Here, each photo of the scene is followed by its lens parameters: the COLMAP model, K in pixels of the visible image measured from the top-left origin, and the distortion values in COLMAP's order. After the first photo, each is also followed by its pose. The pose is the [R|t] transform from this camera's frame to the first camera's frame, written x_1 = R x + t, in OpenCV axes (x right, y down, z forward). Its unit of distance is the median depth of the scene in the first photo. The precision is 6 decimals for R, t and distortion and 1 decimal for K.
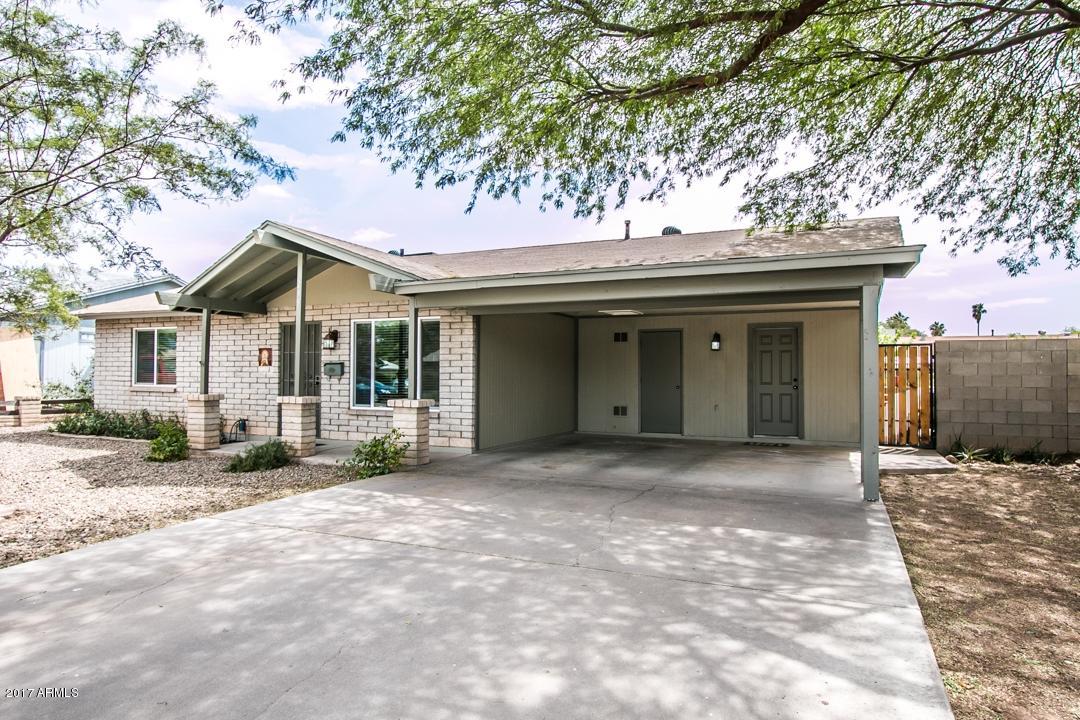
lens RADIAL K [[662.6, 0, 539.9], [0, 662.6, 363.0], [0, 0, 1]] dist [-0.001757, 0.000466]
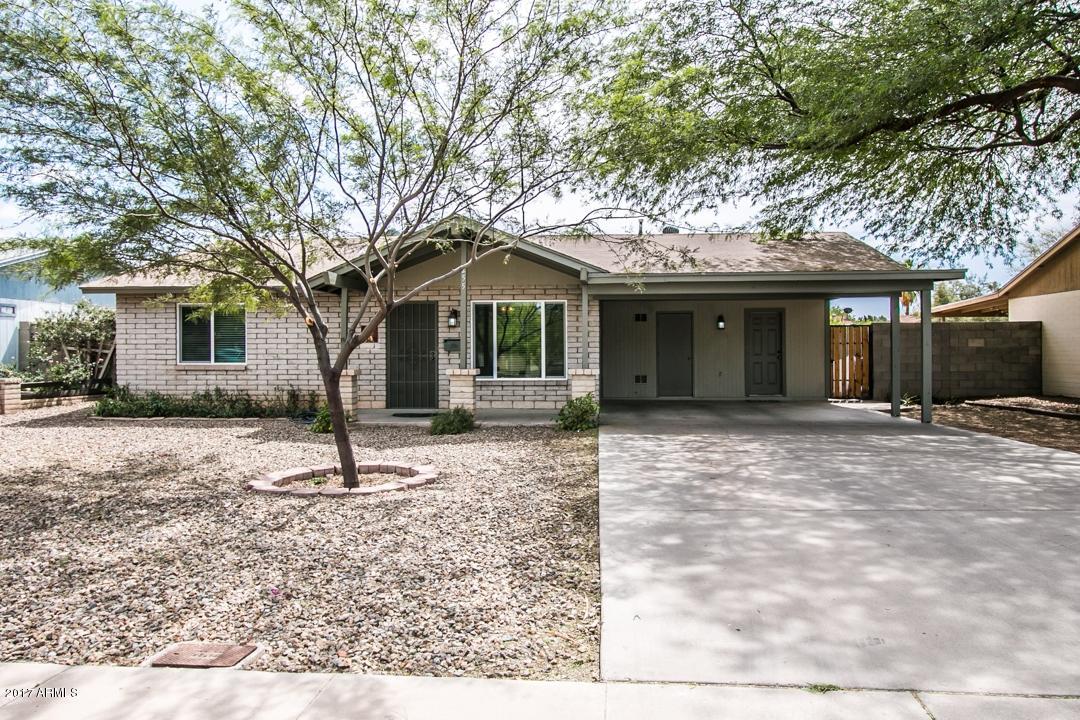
lens RADIAL K [[708.2, 0, 549.6], [0, 708.2, 357.7], [0, 0, 1]] dist [-0.004952, -0.000346]
pose [[0.928258, -0.011272, 0.371767, -0.570976], [0.002442, 0.999704, 0.024213, 0.002129], [-0.371930, -0.021568, 0.928010, -0.144744]]
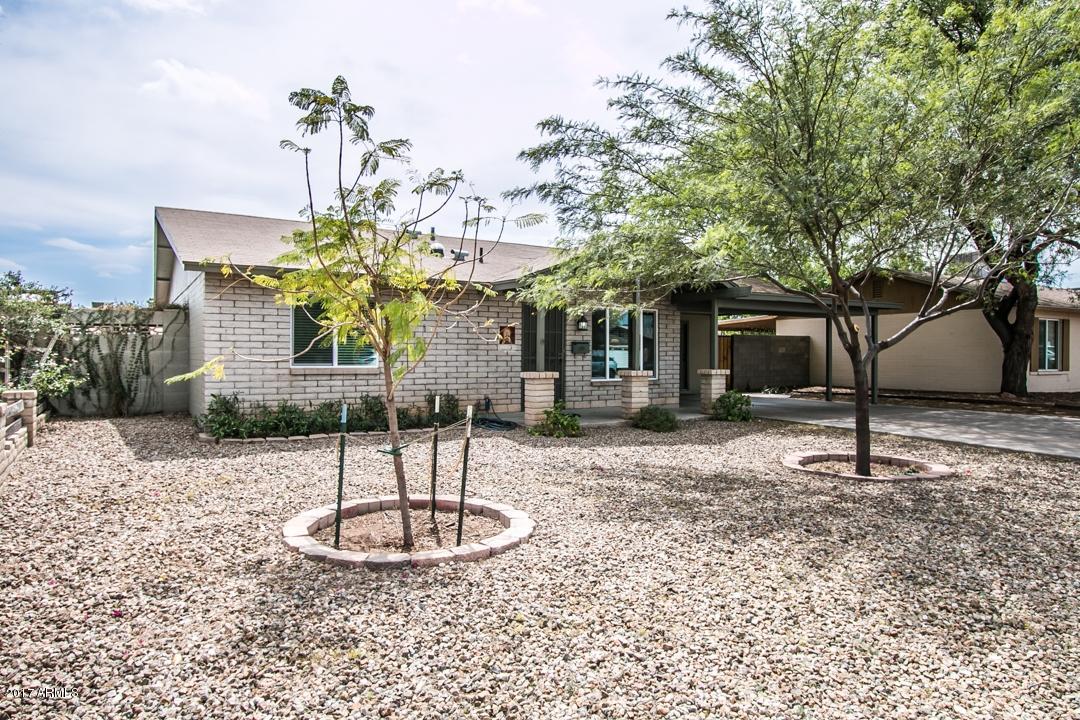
lens RADIAL K [[662.6, 0, 540.4], [0, 662.6, 358.9], [0, 0, 1]] dist [-0.001757, 0.000466]
pose [[0.542127, -0.007941, 0.840259, -1.249166], [-0.011749, 0.999786, 0.017029, 0.009672], [-0.840214, -0.019104, 0.541918, 0.410876]]
